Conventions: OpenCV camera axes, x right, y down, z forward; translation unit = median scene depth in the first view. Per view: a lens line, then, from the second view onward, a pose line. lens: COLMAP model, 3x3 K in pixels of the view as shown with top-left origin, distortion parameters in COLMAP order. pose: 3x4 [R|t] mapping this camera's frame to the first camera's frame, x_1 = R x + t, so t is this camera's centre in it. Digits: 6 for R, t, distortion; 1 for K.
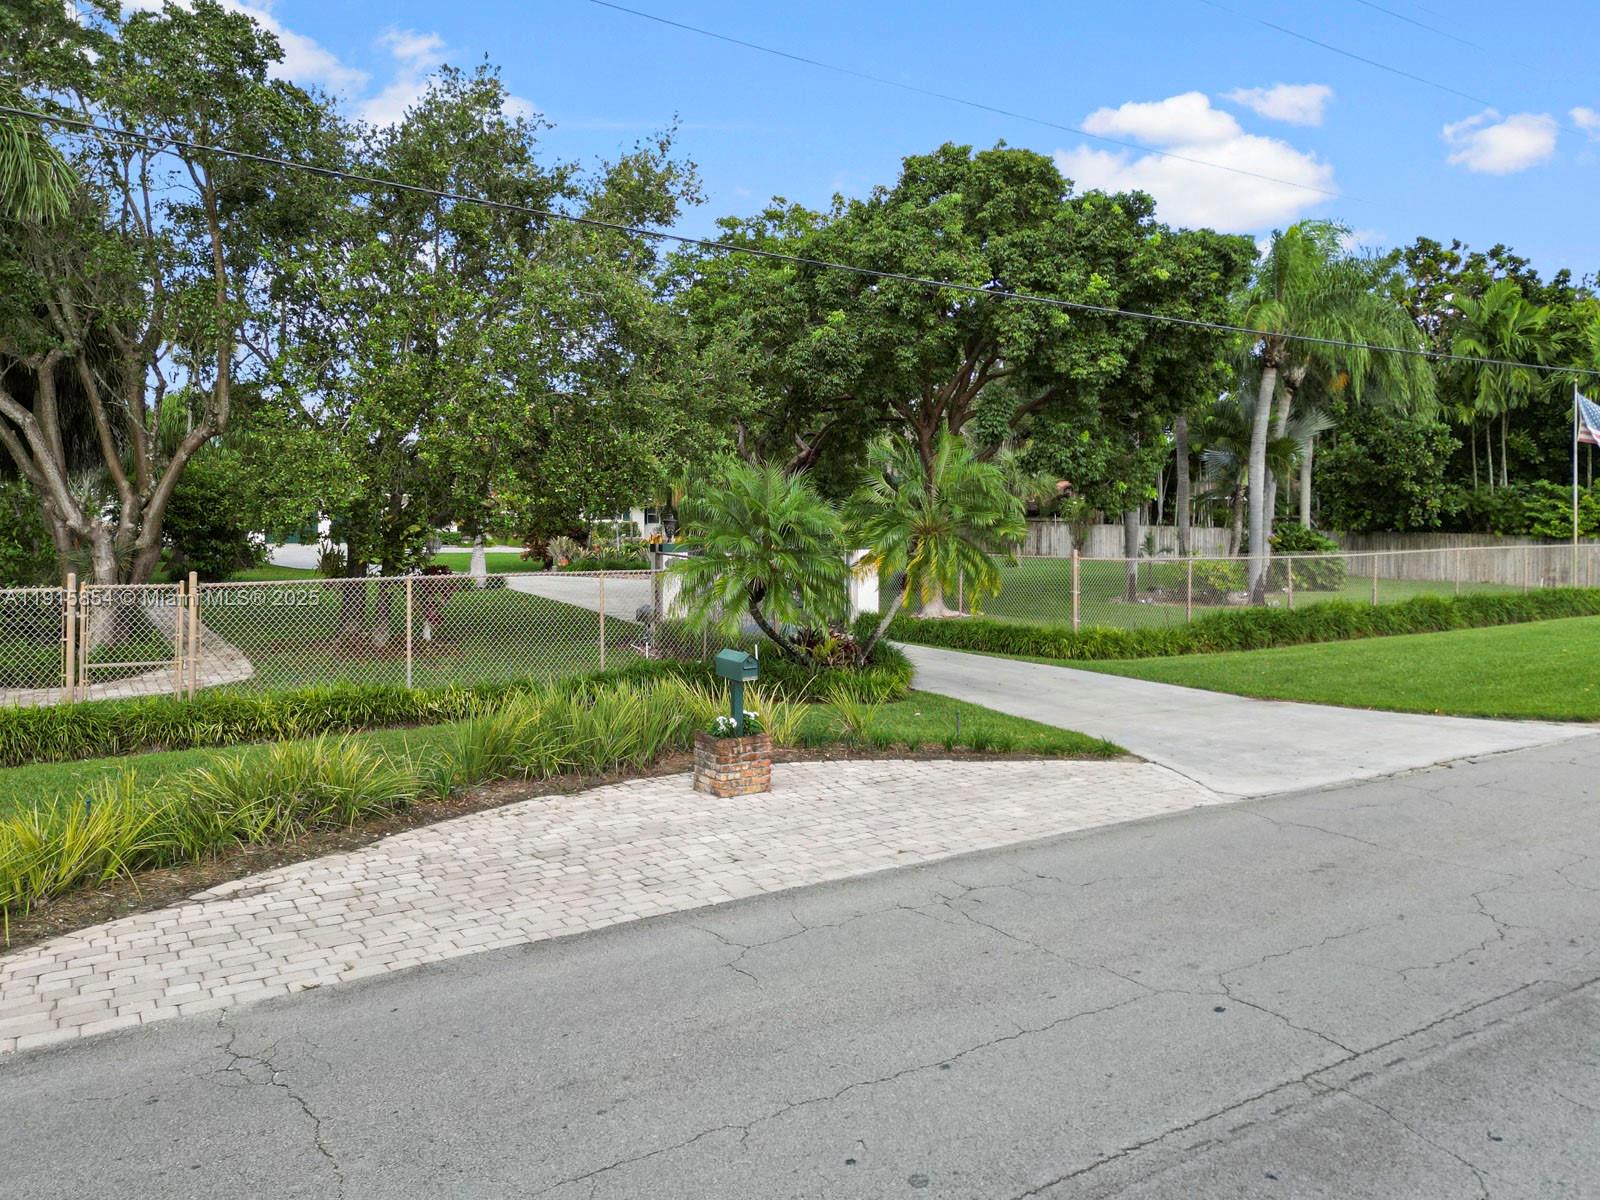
lens RADIAL K [[1105.7, 0, 800.0], [0, 1105.7, 600.0], [0, 0, 1]] dist [0.087614, -0.059165]
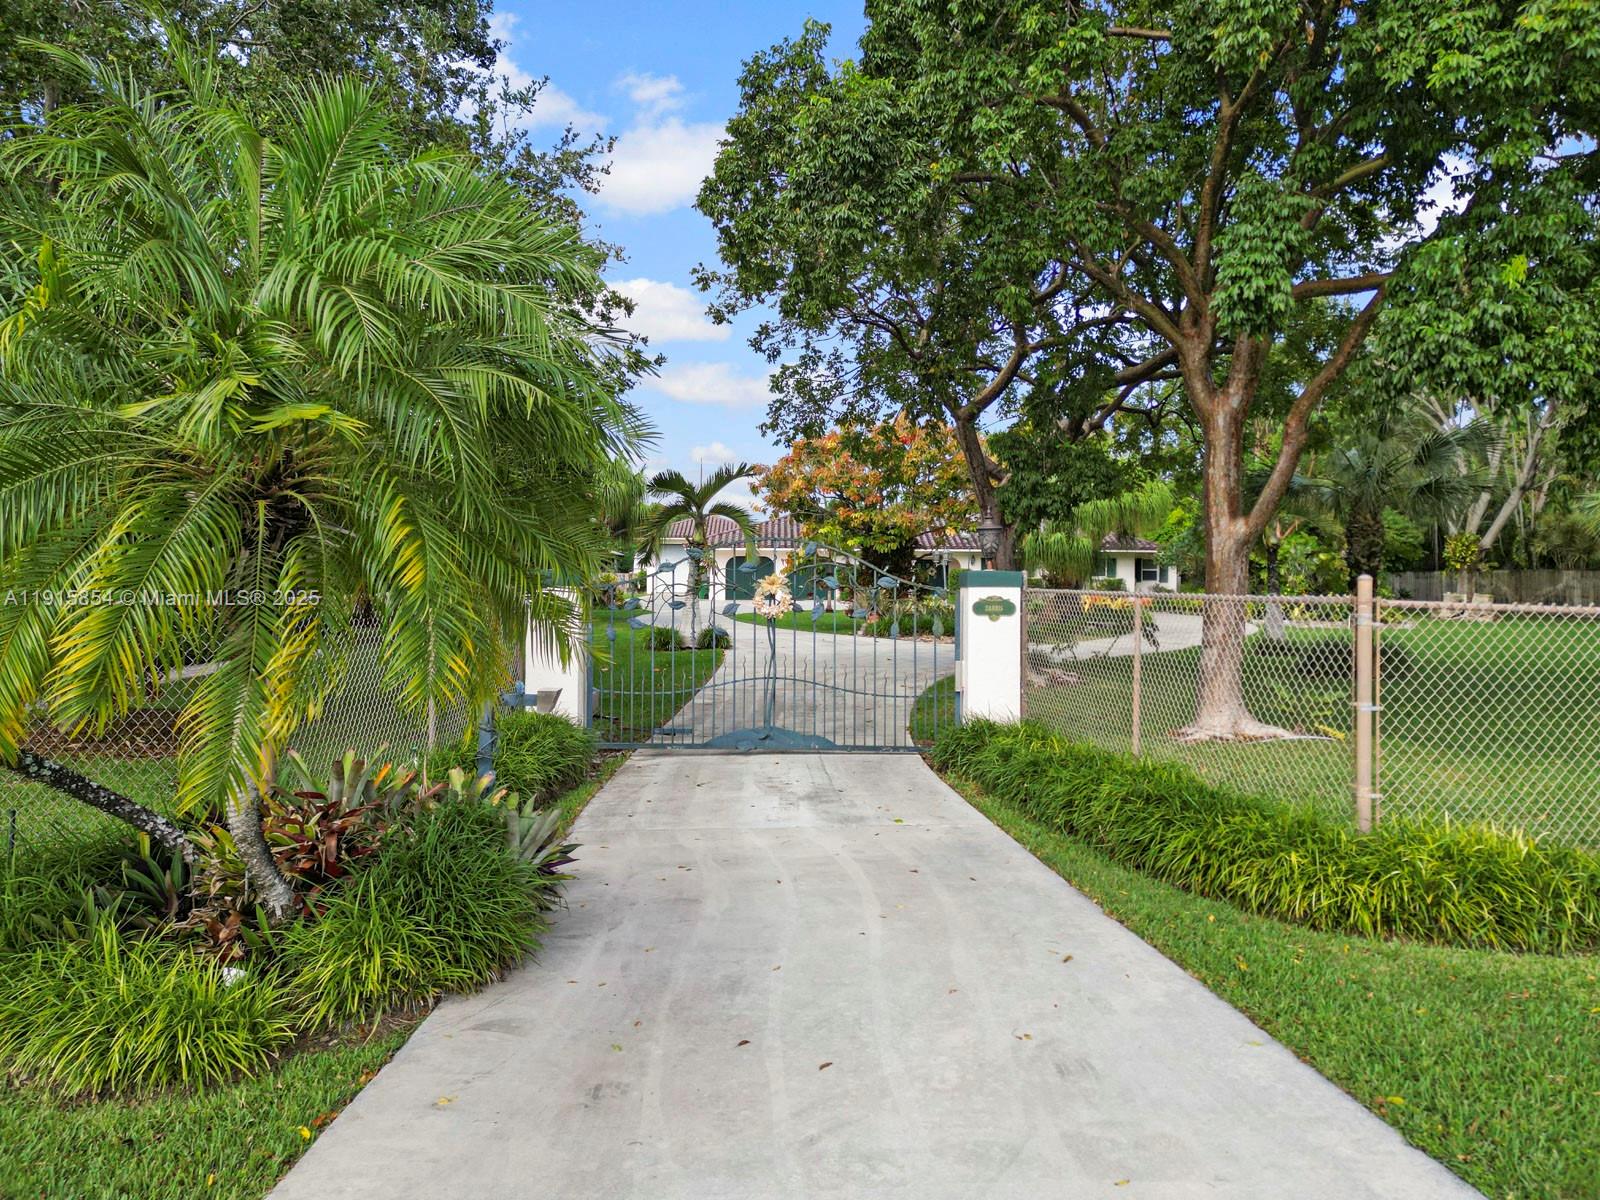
lens RADIAL K [[1105.7, 0, 800.0], [0, 1105.7, 600.0], [0, 0, 1]] dist [0.087614, -0.059165]
pose [[0.868172, 0.017766, -0.495945, 0.237551], [-0.046819, 0.997834, -0.046215, -0.013604], [0.494050, 0.063342, 0.867123, 0.569934]]
